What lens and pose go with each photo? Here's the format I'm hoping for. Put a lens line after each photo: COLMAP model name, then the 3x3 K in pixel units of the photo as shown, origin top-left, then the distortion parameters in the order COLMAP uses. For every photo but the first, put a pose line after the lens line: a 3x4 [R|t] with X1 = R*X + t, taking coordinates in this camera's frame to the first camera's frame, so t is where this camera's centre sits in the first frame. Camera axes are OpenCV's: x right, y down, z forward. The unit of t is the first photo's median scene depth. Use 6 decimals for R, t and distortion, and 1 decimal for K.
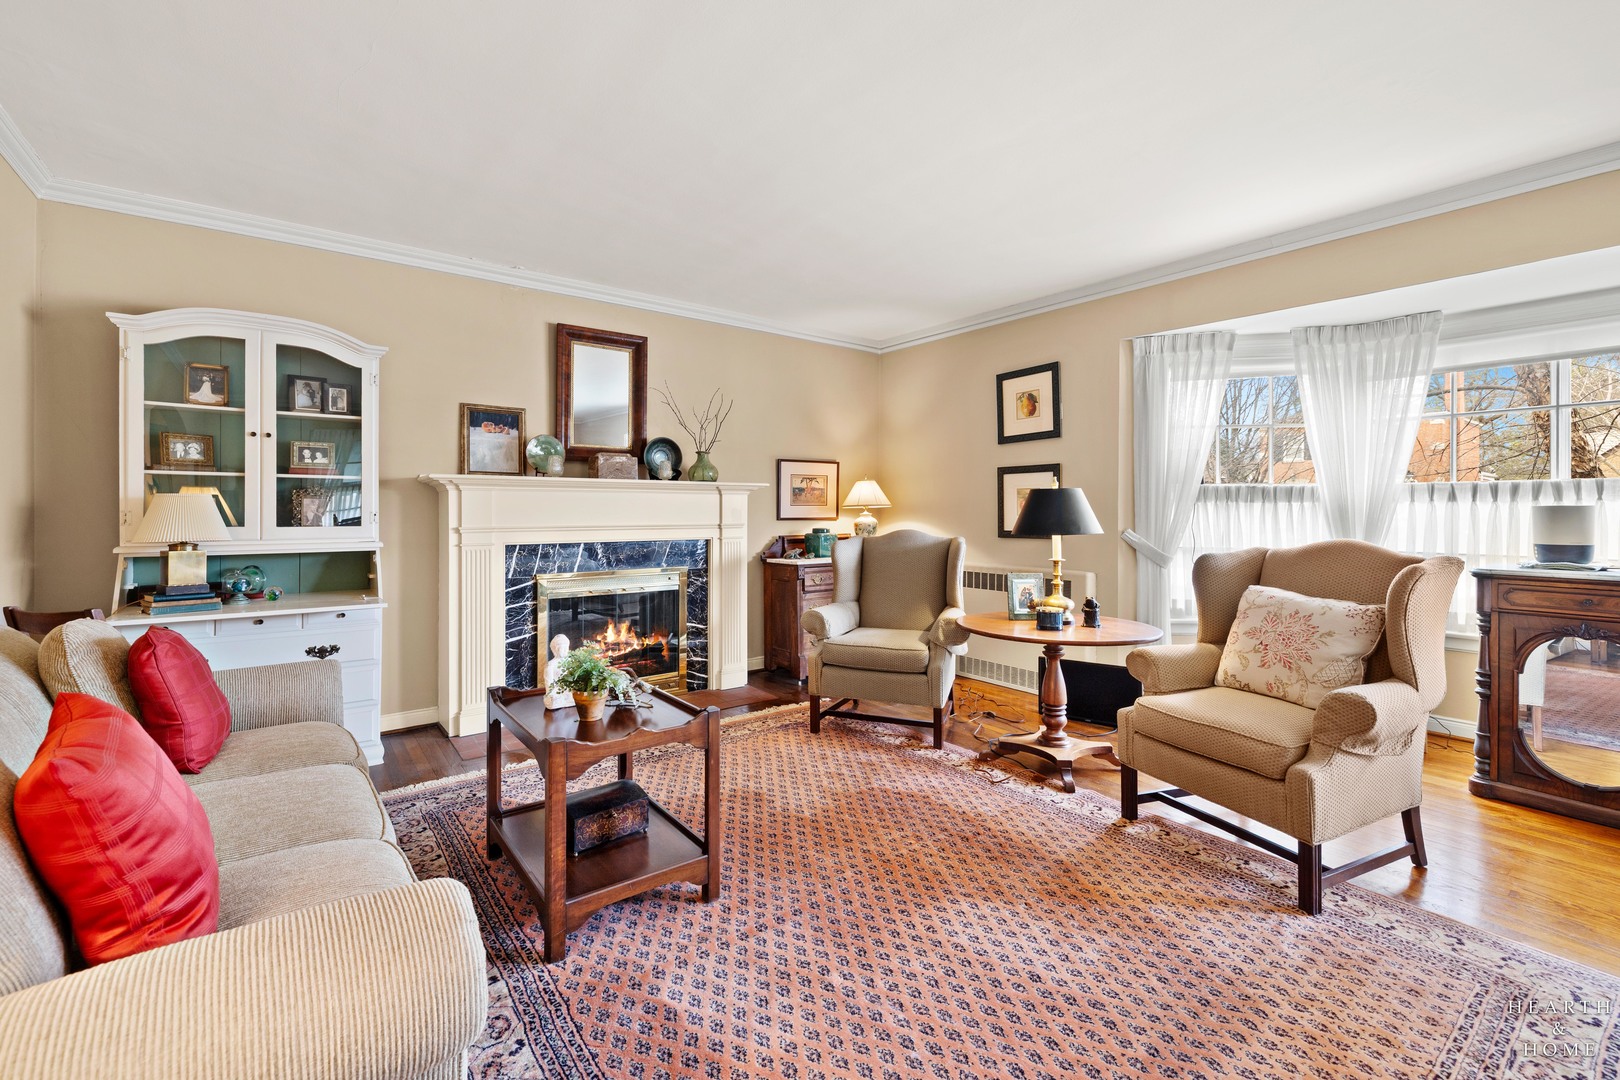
lens RADIAL K [[691.4, 0, 810.2], [0, 691.4, 504.6], [0, 0, 1]] dist [0.001314, 0.000111]
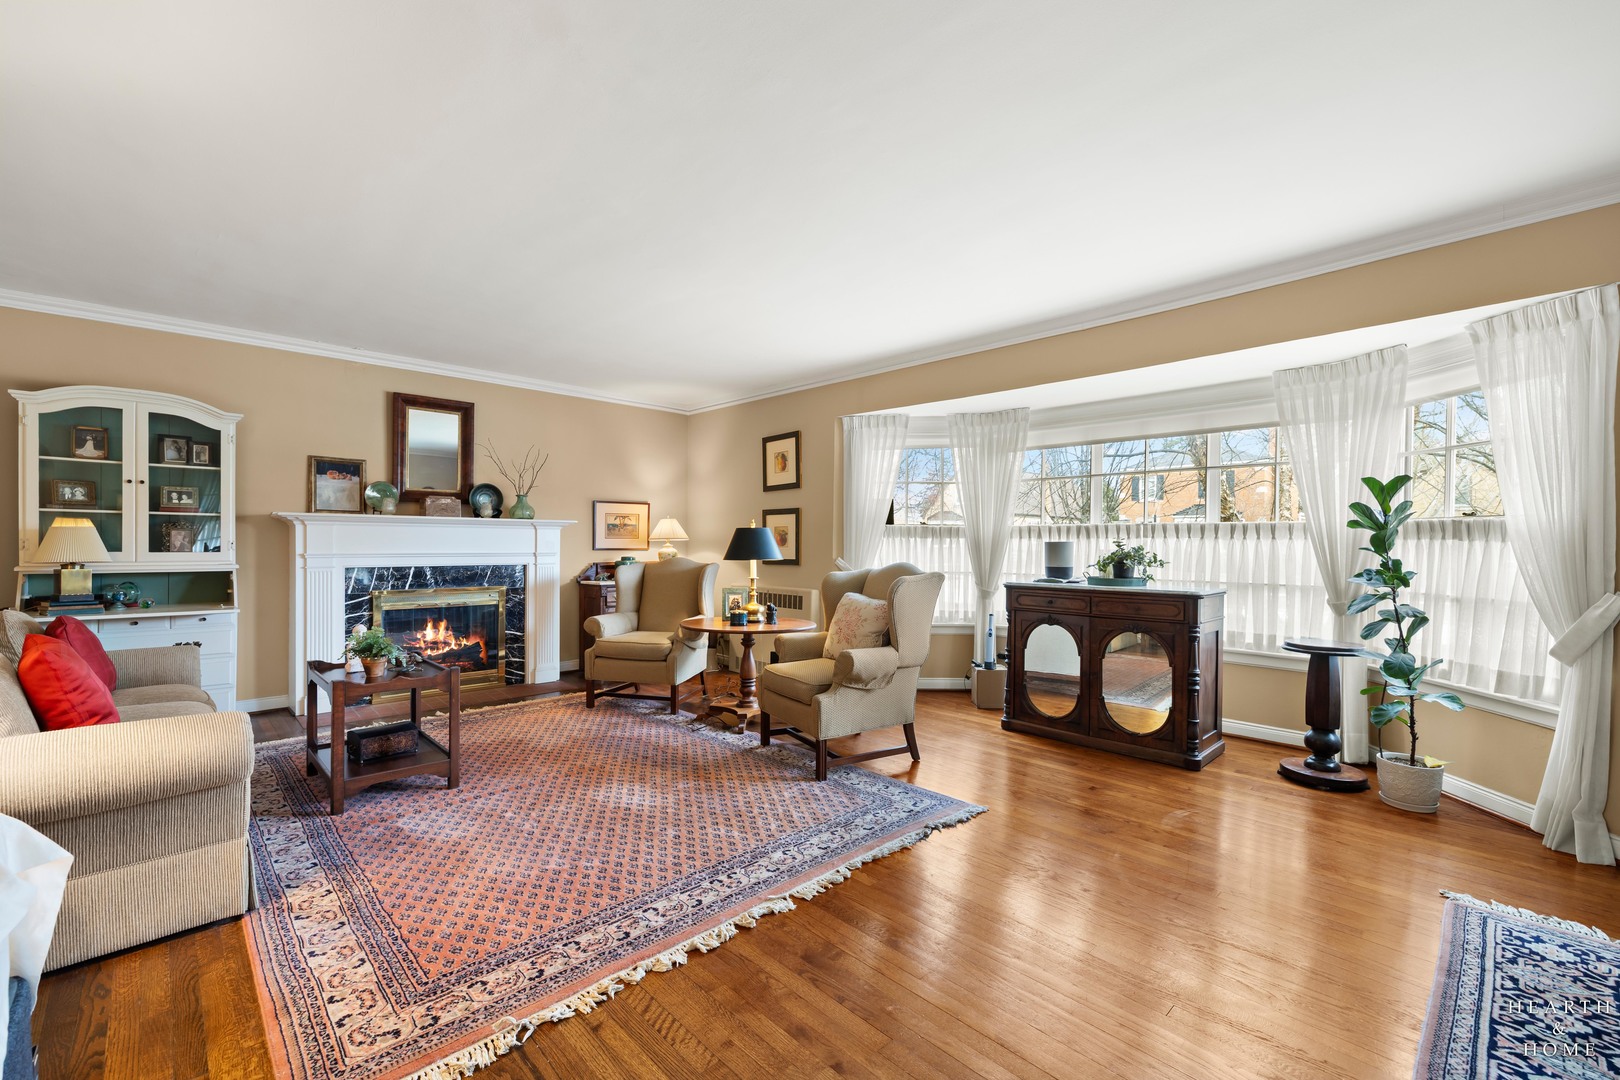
lens RADIAL K [[678.3, 0, 800.5], [0, 678.3, 543.2], [0, 0, 1]] dist [0.000904, -0.000070]
pose [[0.993912, 0.005670, 0.110031, 0.291723], [-0.006592, 0.999946, 0.008020, -0.002974], [-0.109980, -0.008696, 0.993896, -0.384330]]
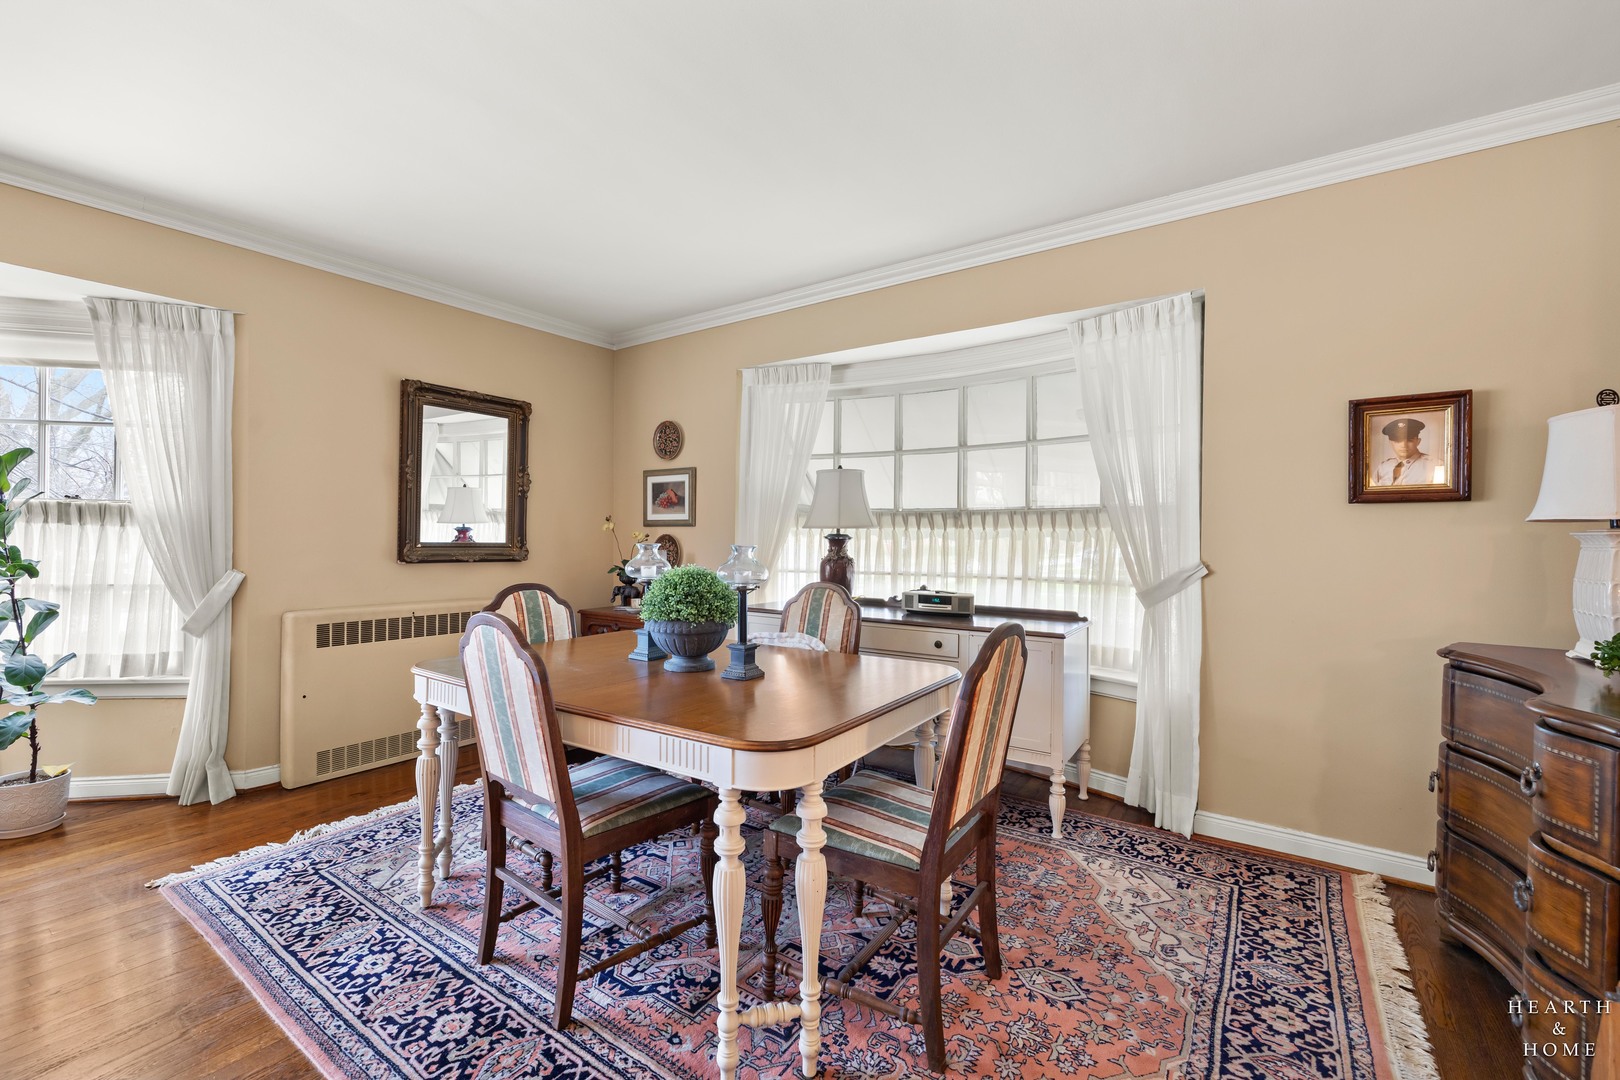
lens RADIAL K [[678.3, 0, 800.5], [0, 678.3, 543.2], [0, 0, 1]] dist [0.000904, -0.000070]
pose [[-0.302652, -0.010556, 0.953043, 0.183606], [-0.015955, 0.999855, 0.006008, -0.001357], [-0.952968, -0.013388, -0.302776, -0.183983]]
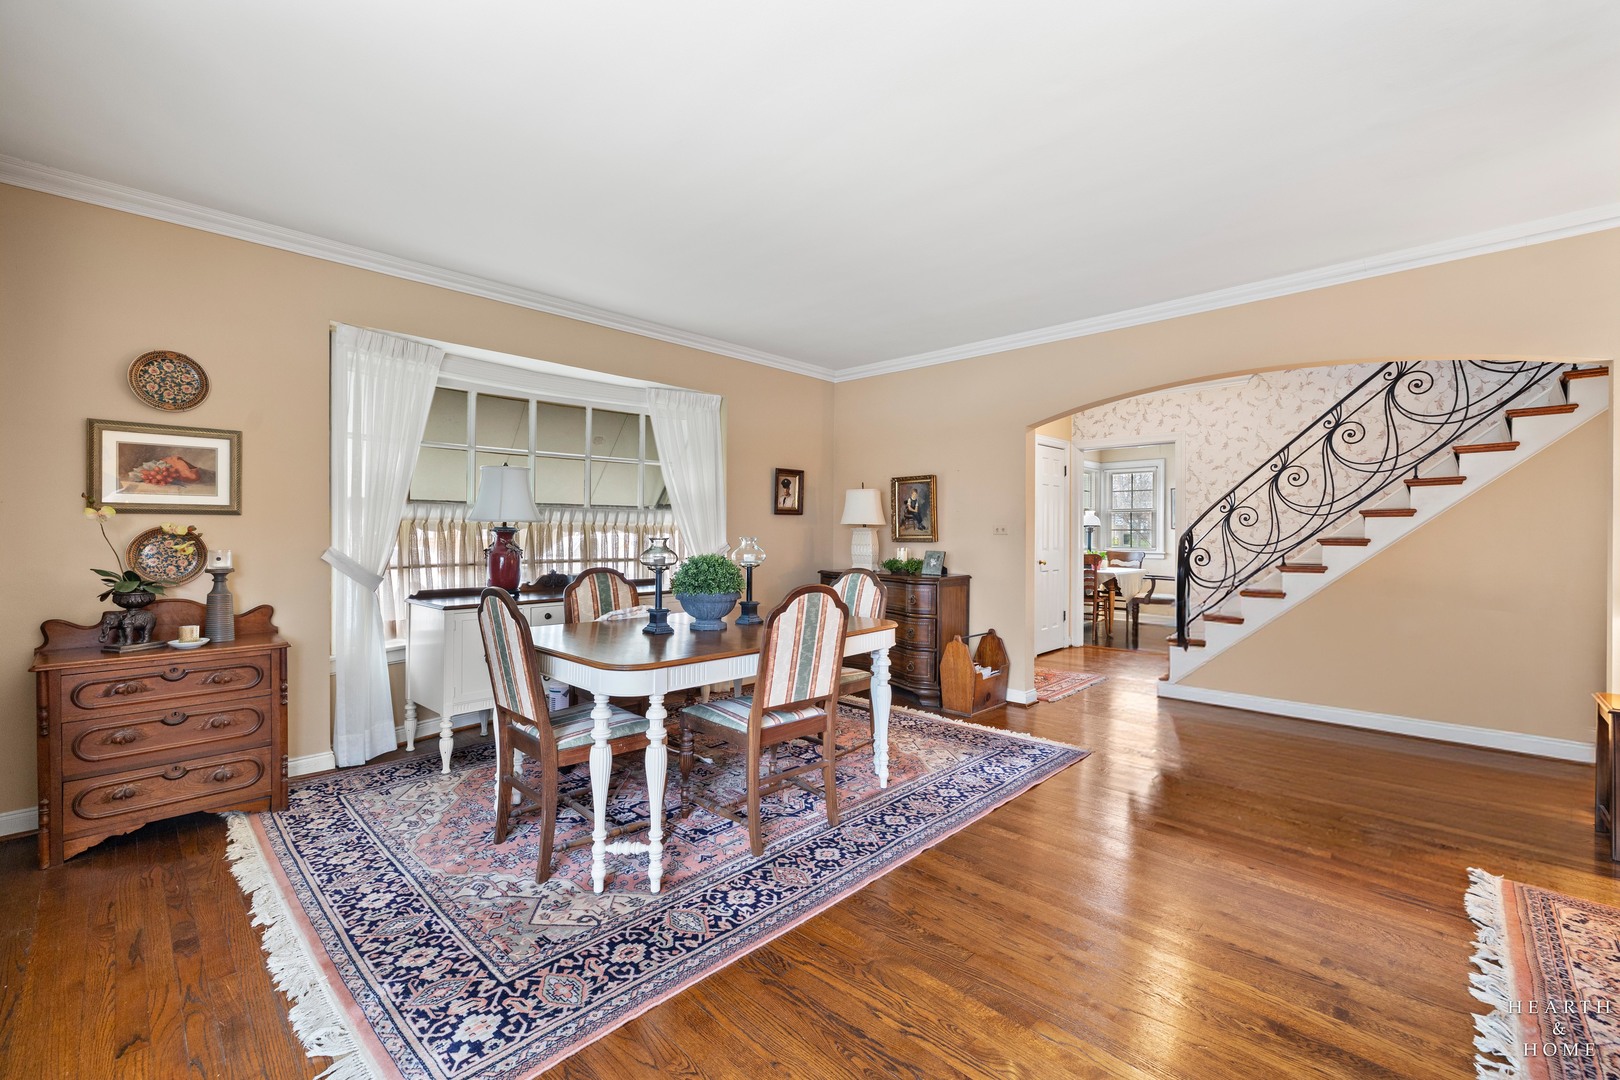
lens RADIAL K [[687.1, 0, 814.2], [0, 687.1, 528.0], [0, 0, 1]] dist [0.002820, 0.000072]
pose [[-0.987428, -0.004232, -0.158010, 0.841388], [-0.002165, 0.999910, -0.013251, 0.005193], [0.158052, -0.012742, -0.987349, 0.631234]]
